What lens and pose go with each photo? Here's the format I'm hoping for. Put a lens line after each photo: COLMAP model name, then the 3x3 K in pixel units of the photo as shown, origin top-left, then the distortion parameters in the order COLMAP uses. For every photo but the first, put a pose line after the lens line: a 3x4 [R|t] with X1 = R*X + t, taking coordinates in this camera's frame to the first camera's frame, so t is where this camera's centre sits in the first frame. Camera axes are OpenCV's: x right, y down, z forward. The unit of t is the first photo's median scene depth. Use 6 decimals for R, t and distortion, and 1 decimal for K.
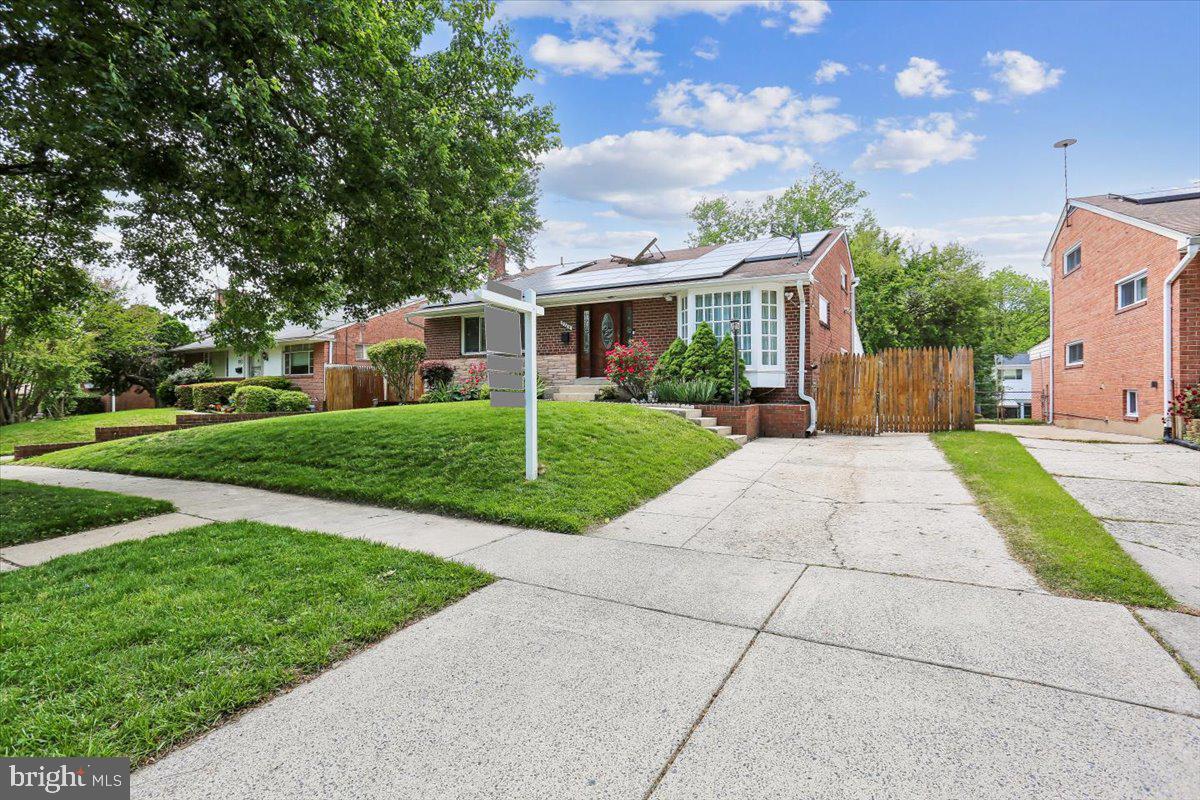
lens RADIAL K [[579.3, 0, 593.4], [0, 579.3, 387.5], [0, 0, 1]] dist [-0.055292, 0.040888]
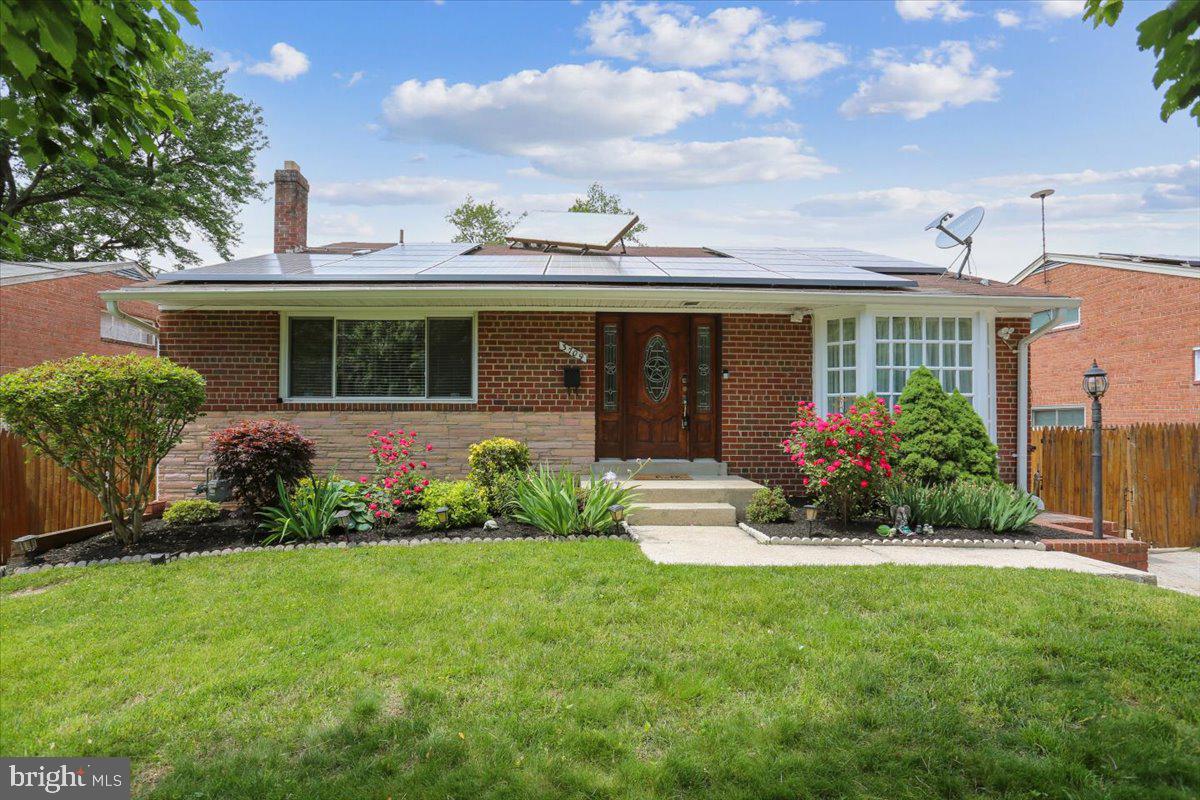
lens RADIAL K [[579.3, 0, 593.4], [0, 579.3, 387.5], [0, 0, 1]] dist [-0.055292, 0.040888]
pose [[0.851173, 0.029886, 0.524033, -0.289122], [-0.008237, 0.999015, -0.043596, -0.057125], [-0.524820, 0.032792, 0.850581, 0.582805]]
